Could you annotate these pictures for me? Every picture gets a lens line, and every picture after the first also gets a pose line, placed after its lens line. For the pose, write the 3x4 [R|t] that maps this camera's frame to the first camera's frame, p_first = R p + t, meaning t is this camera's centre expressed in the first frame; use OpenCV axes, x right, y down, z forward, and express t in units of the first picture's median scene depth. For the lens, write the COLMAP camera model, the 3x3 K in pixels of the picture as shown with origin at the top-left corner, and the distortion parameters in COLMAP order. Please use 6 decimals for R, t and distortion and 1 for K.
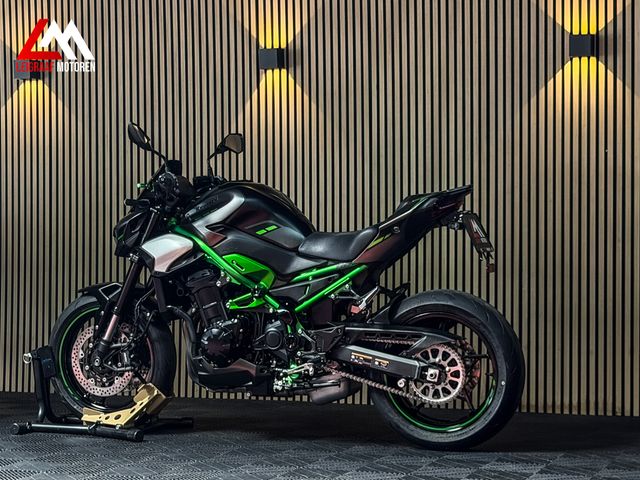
lens RADIAL K [[1441.0, 0, 321.1], [0, 1441.0, 245.5], [0, 0, 1]] dist [0.142048, 0.000000]
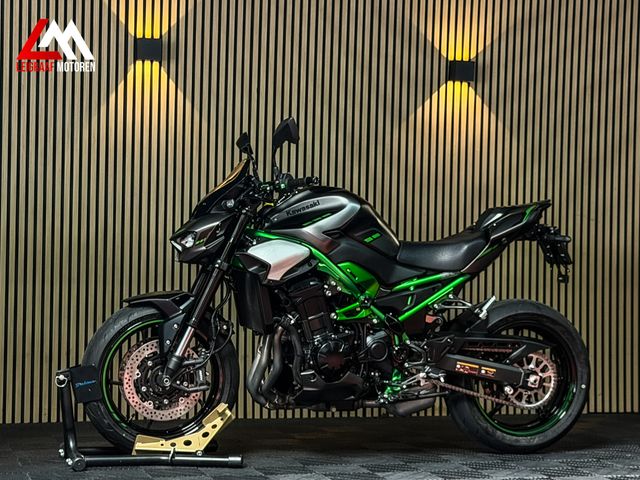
lens RADIAL K [[1441.0, 0, 325.7], [0, 1441.0, 243.0], [0, 0, 1]] dist [0.142048, 0.000000]
pose [[0.790477, 0.020934, 0.612134, -0.648302], [-0.016812, 0.999781, -0.012481, 0.005354], [-0.612261, -0.000426, 0.790656, 0.253805]]
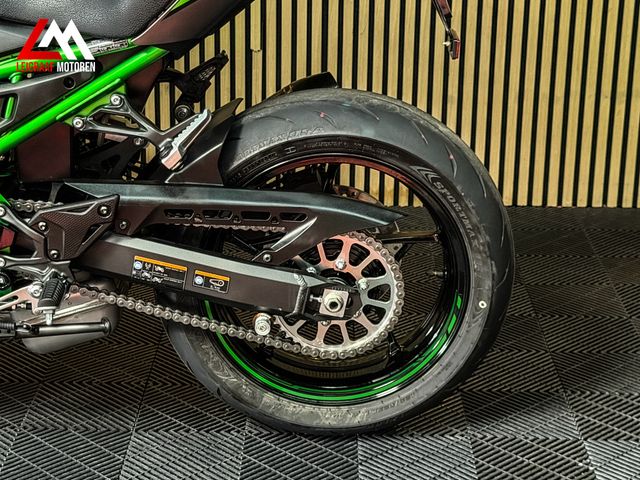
lens RADIAL K [[1441.0, 0, 320.3], [0, 1441.0, 245.8], [0, 0, 1]] dist [0.142048, 0.000000]
pose [[0.936697, -0.100508, 0.335405, -0.066537], [-0.014203, 0.946221, 0.323210, -0.063044], [-0.349853, -0.307514, 0.884895, 0.592893]]
